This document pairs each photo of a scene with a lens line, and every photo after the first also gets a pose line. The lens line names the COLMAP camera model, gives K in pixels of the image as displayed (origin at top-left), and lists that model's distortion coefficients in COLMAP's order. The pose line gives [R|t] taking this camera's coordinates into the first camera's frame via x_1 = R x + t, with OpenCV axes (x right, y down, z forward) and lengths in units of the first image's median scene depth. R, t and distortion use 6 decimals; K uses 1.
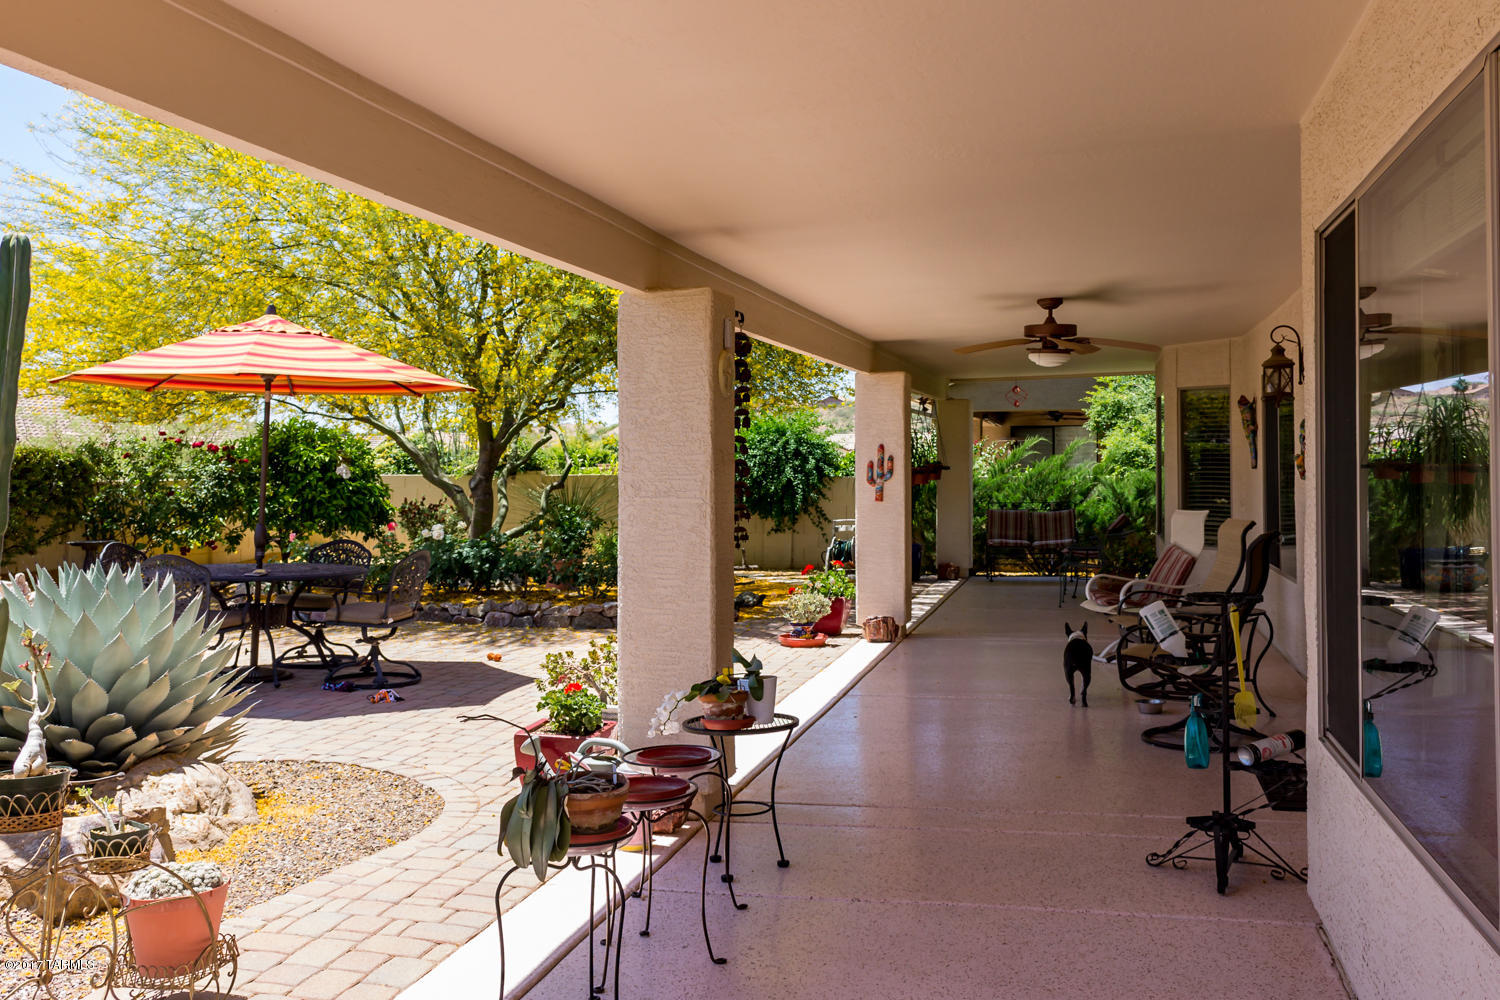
lens RADIAL K [[1417.4, 0, 750.0], [0, 1417.4, 500.0], [0, 0, 1]] dist [-0.027003, -0.005334]
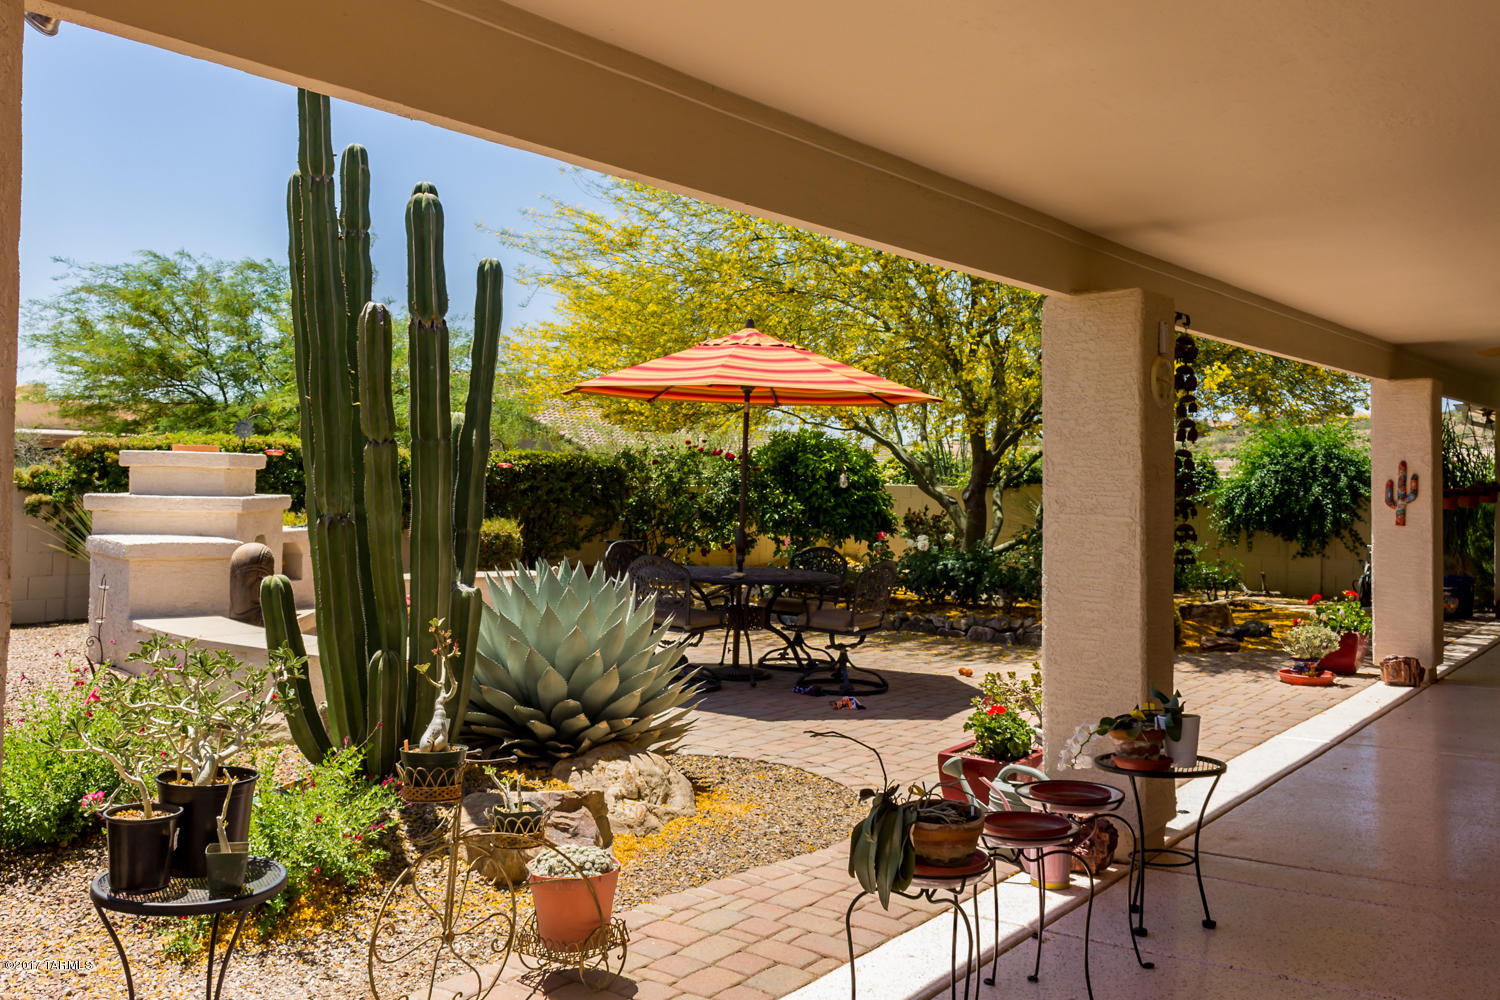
lens RADIAL K [[1417.4, 0, 750.0], [0, 1417.4, 500.0], [0, 0, 1]] dist [-0.027003, -0.005334]
pose [[0.916524, 0.023918, -0.399265, 0.089911], [-0.027100, 0.999630, -0.002326, -0.002676], [0.399062, 0.012951, 0.916833, 0.047179]]
